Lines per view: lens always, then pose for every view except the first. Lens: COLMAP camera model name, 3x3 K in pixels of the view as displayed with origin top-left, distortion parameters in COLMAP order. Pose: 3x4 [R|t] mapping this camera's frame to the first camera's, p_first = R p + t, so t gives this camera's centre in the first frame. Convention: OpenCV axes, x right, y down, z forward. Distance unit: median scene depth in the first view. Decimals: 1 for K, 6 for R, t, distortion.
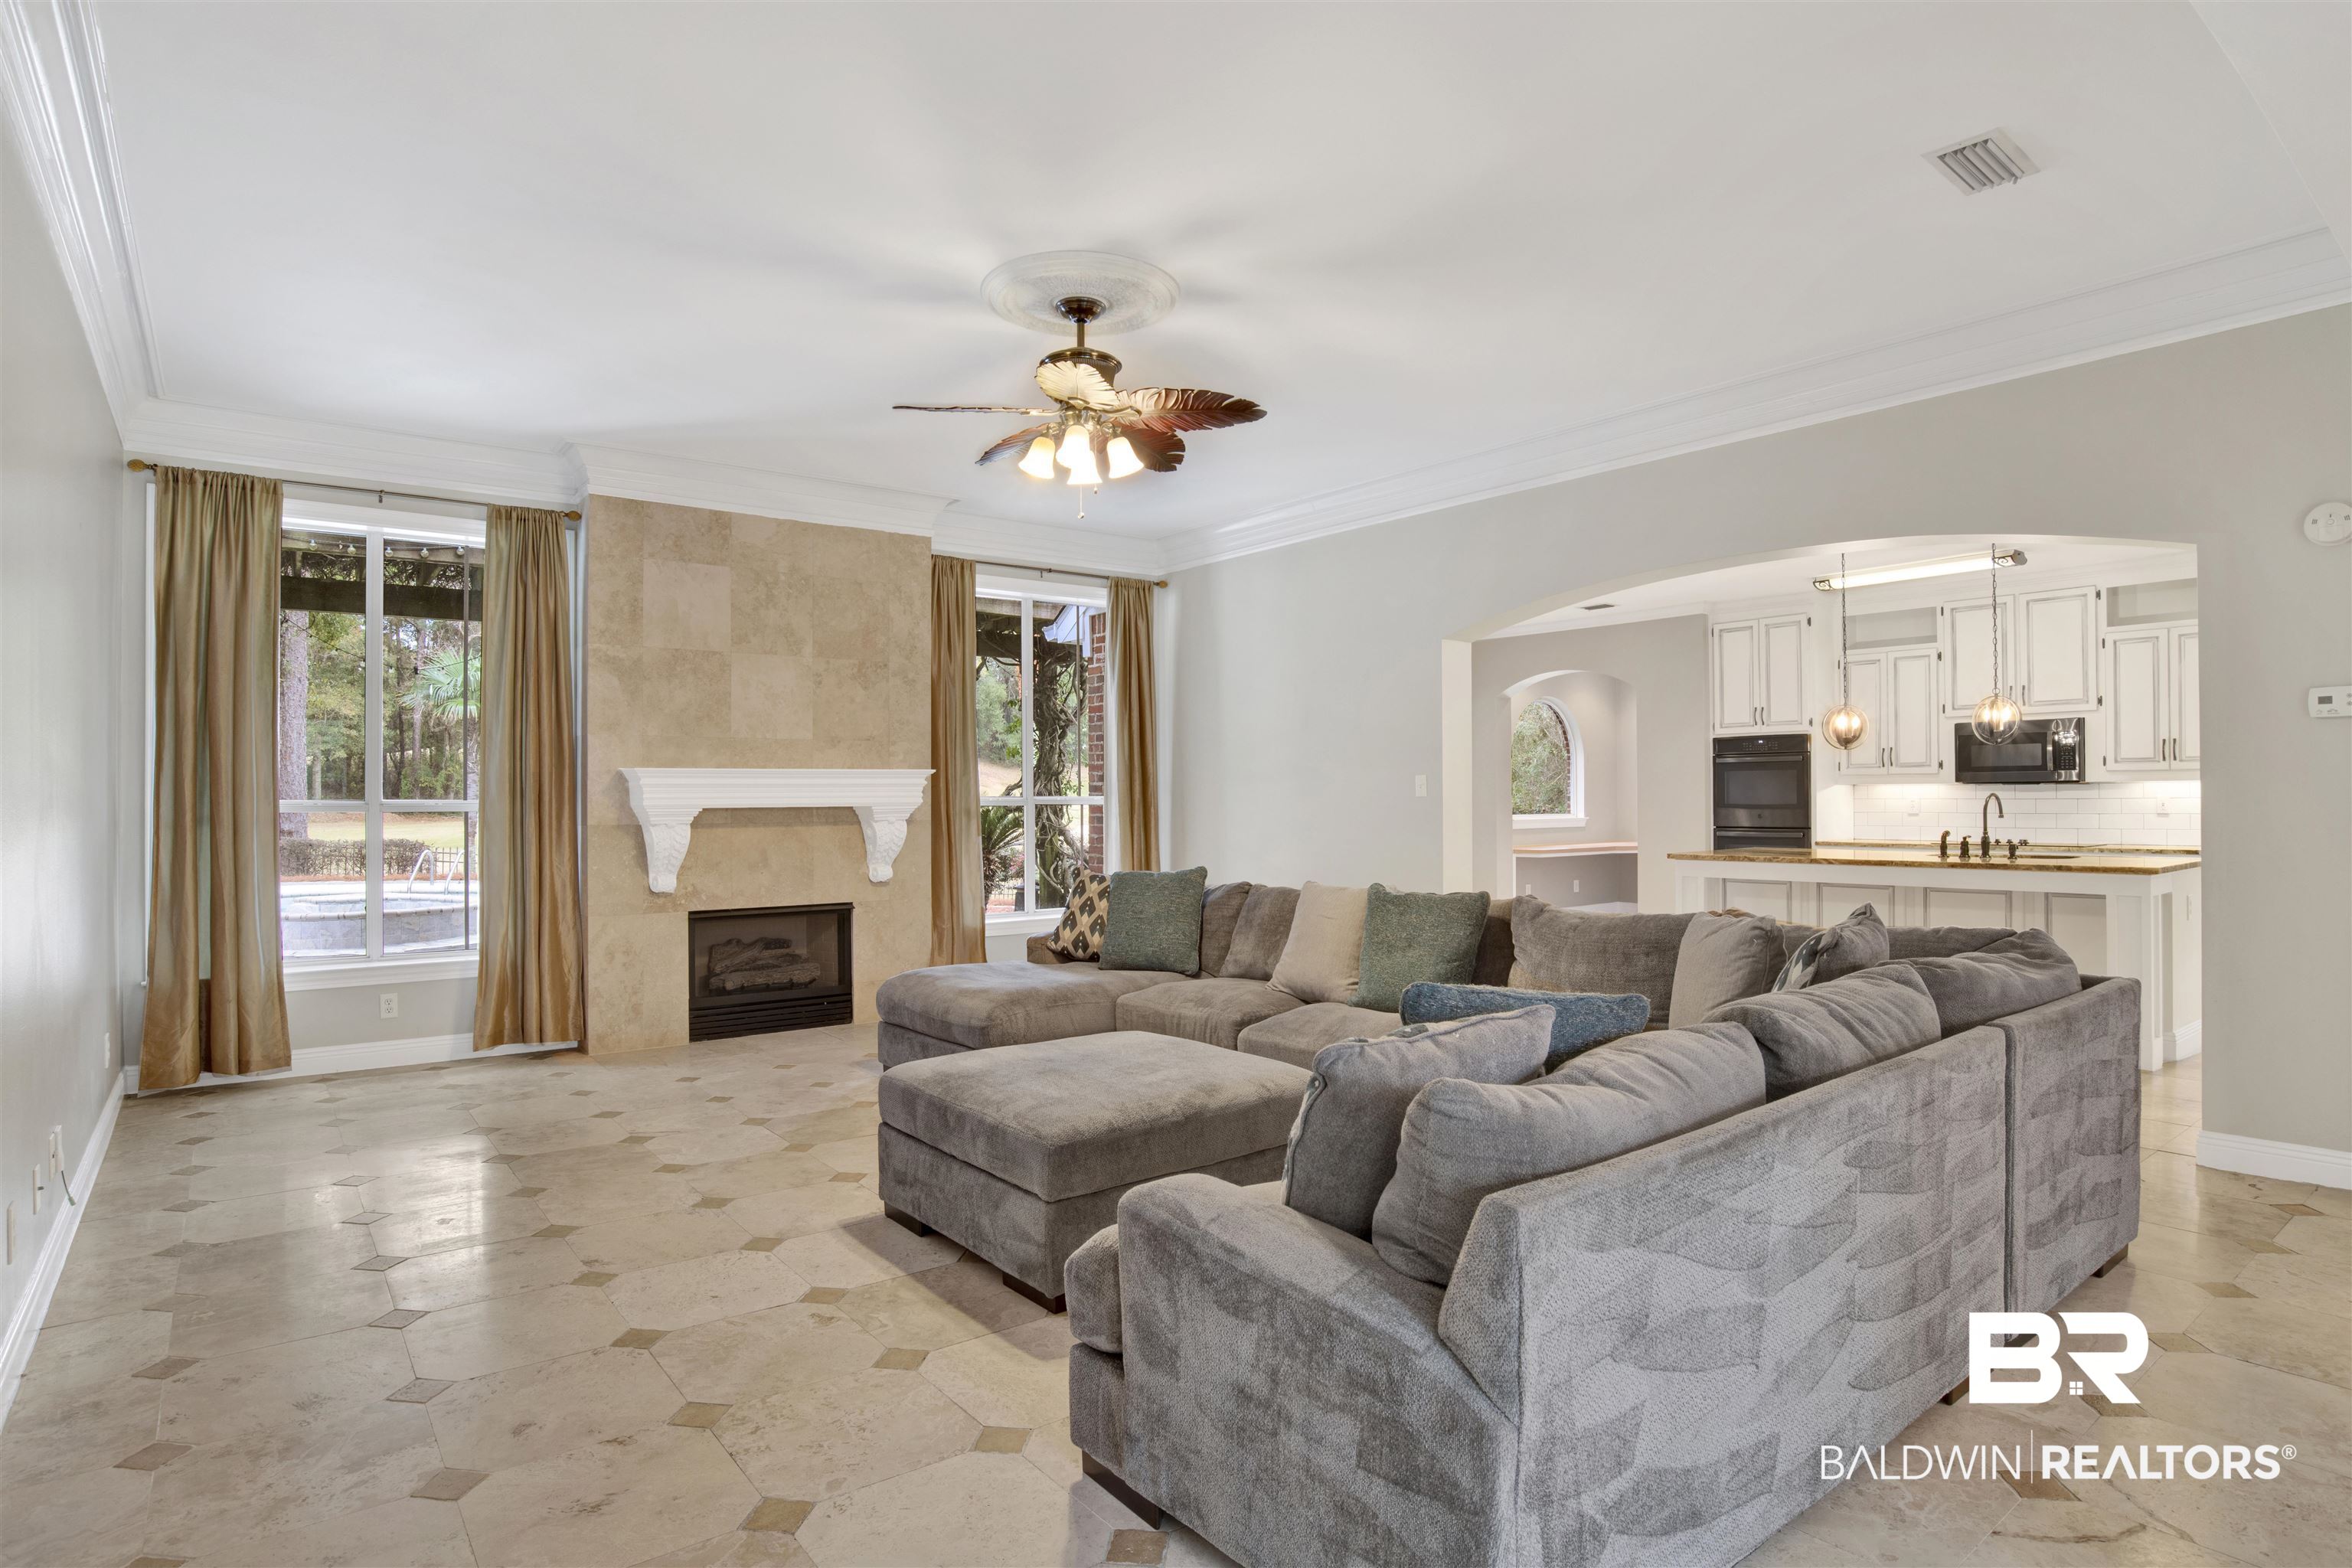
lens RADIAL K [[1250.9, 0, 1186.1], [0, 1250.9, 788.3], [0, 0, 1]] dist [-0.079685, 0.032355]
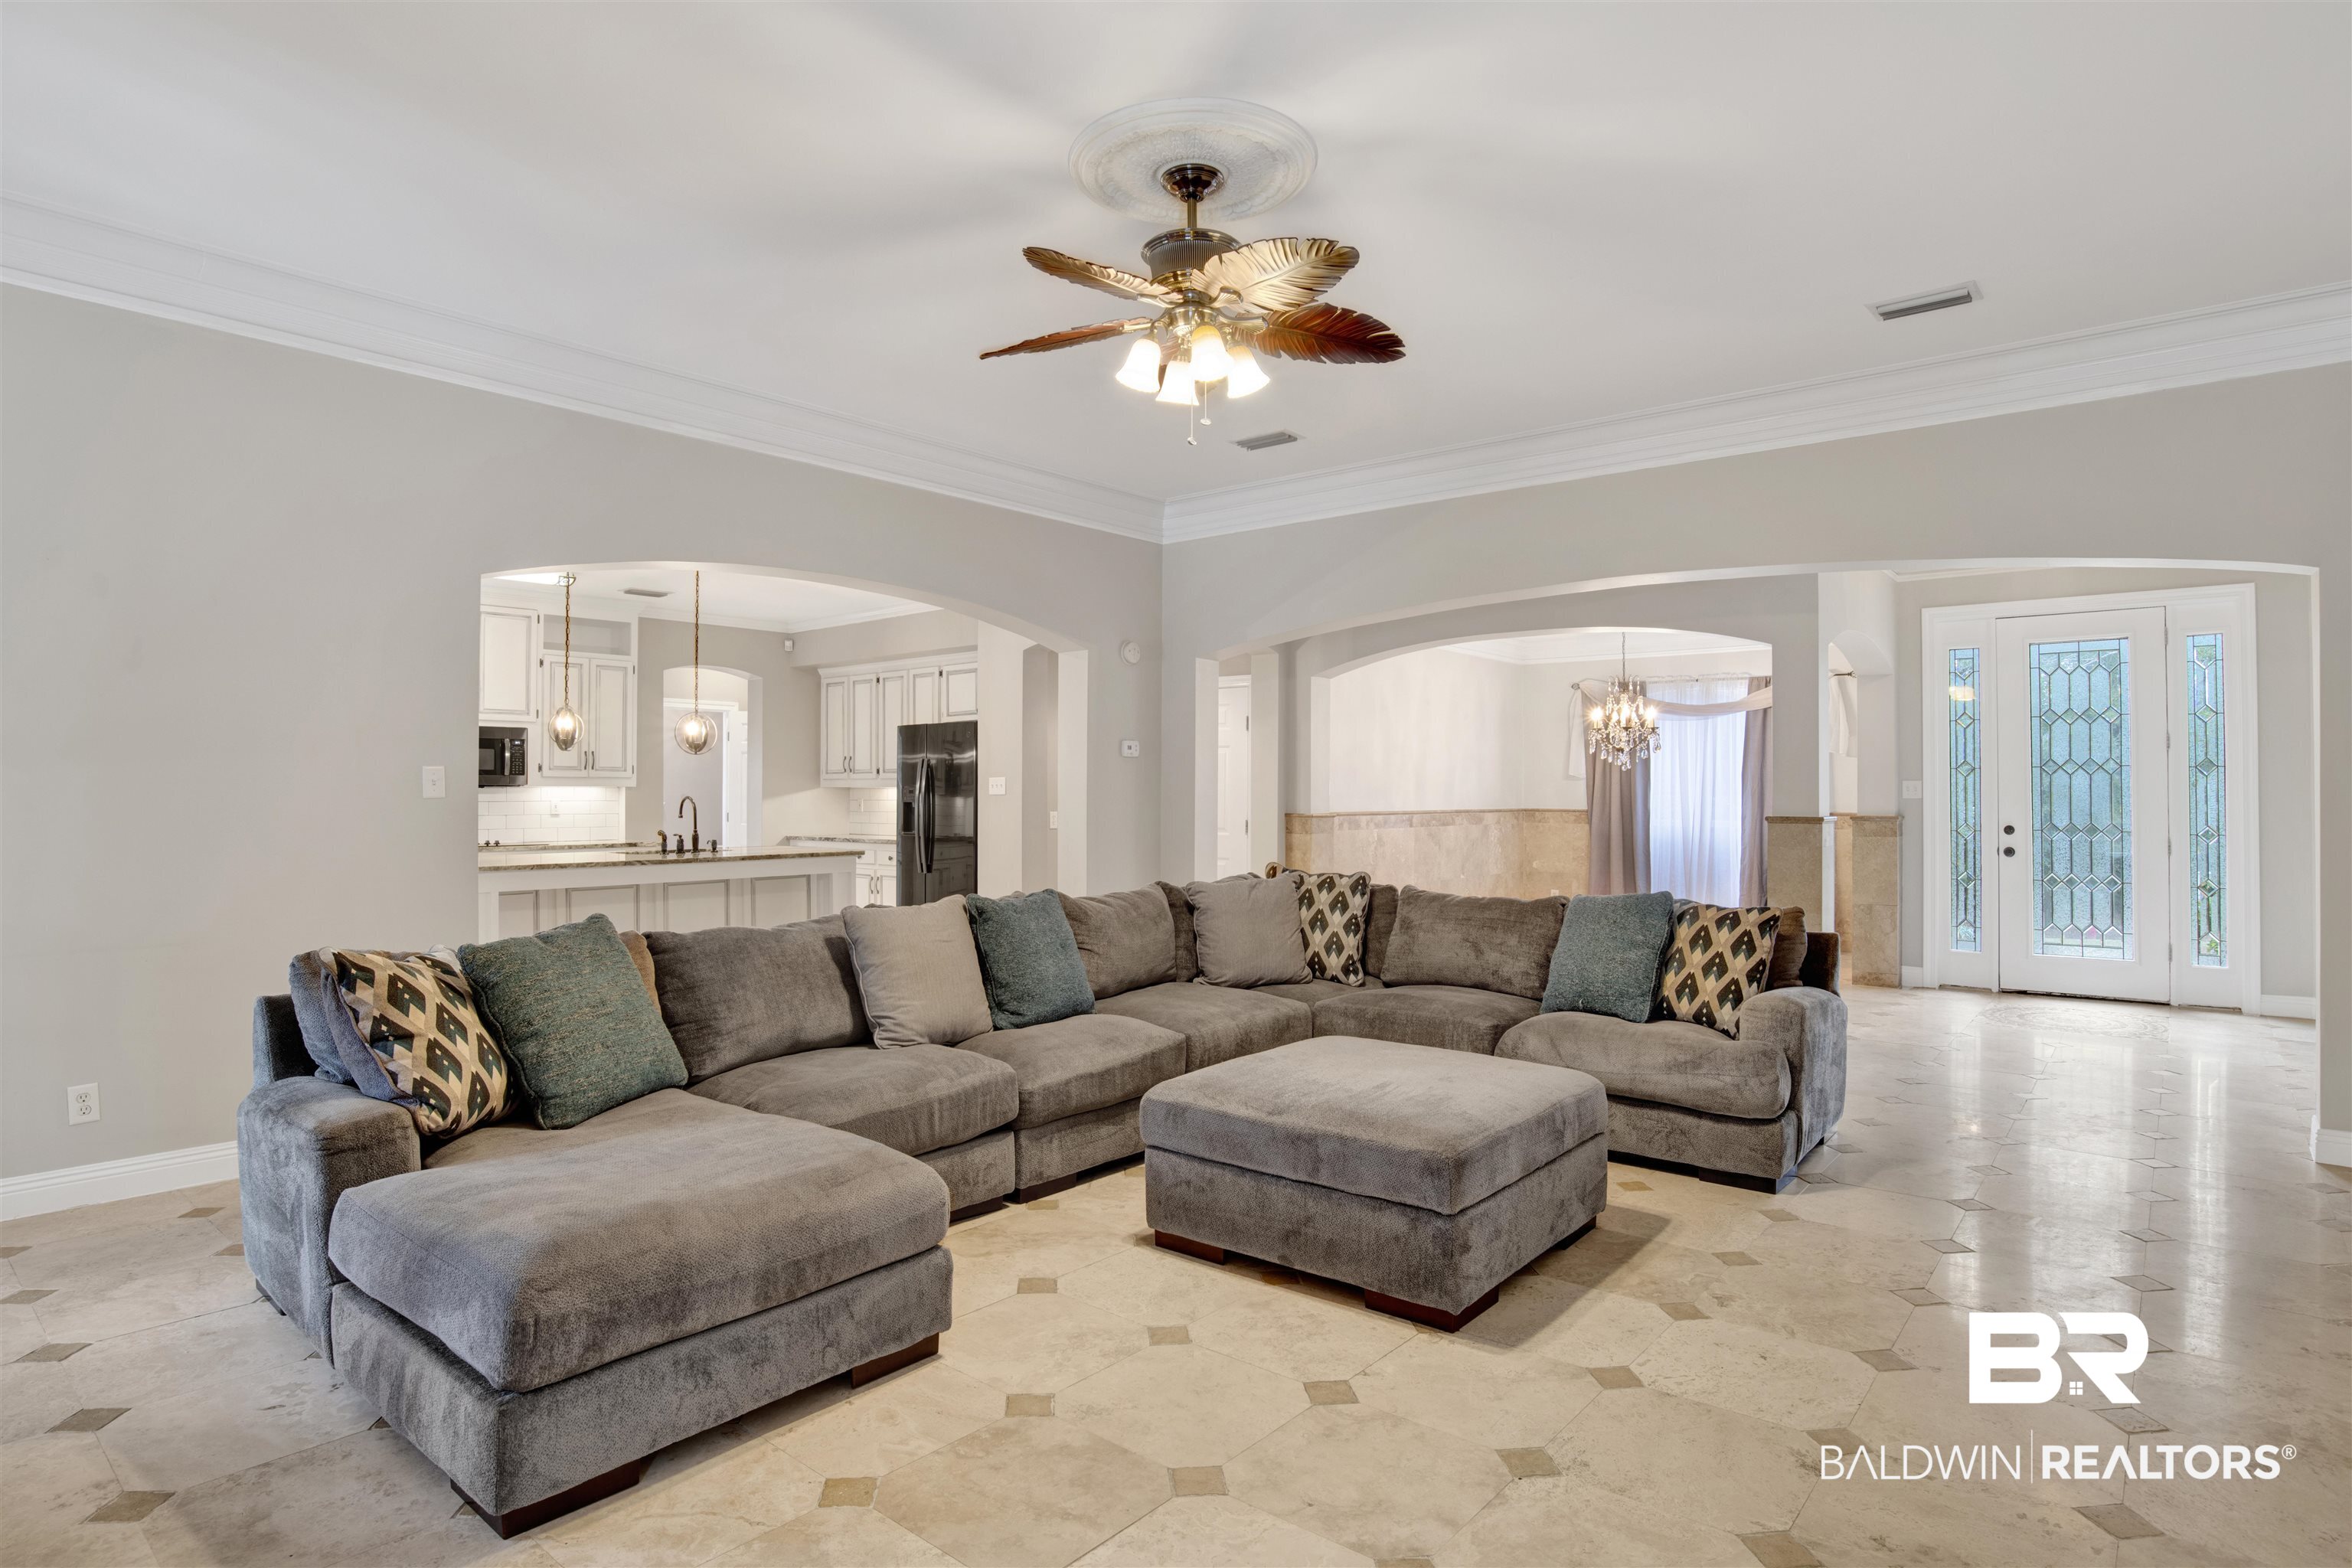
lens RADIAL K [[1250.9, 0, 1186.1], [0, 1250.9, 788.3], [0, 0, 1]] dist [-0.079685, 0.032355]
pose [[-0.215118, 0.010589, 0.976531, -0.628902], [-0.007802, 0.999891, -0.012561, 0.007793], [-0.976557, -0.010321, -0.215012, 0.866482]]
